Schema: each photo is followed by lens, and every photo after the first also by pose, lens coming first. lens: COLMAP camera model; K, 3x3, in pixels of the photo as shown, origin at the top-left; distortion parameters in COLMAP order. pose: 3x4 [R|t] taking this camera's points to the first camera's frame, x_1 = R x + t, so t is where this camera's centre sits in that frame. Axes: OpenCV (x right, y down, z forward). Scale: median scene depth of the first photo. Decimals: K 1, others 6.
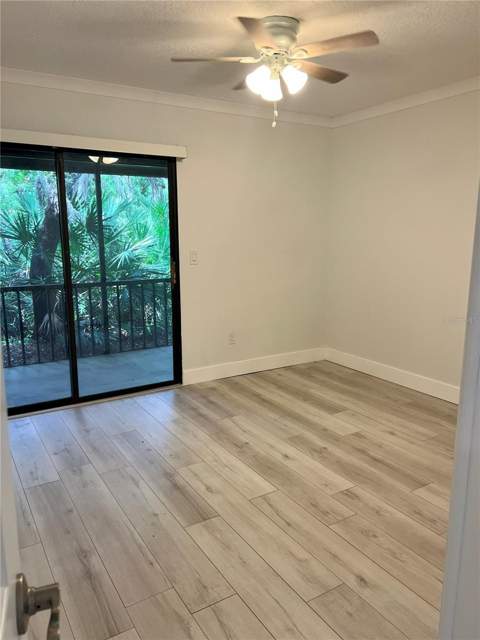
lens RADIAL K [[482.0, 0, 240.0], [0, 482.0, 320.0], [0, 0, 1]] dist [0.088845, -0.123716]
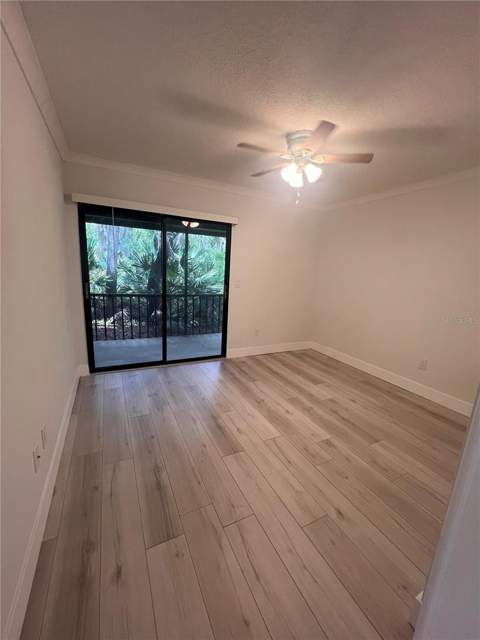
lens RADIAL K [[256.0, 0, 240.0], [0, 256.0, 320.0], [0, 0, 1]] dist [-0.000555, -0.000183]
pose [[0.995089, 0.070066, -0.069913, -0.021376], [-0.069124, 0.997483, 0.015813, -0.022082], [0.070845, -0.010903, 0.997428, 0.135927]]
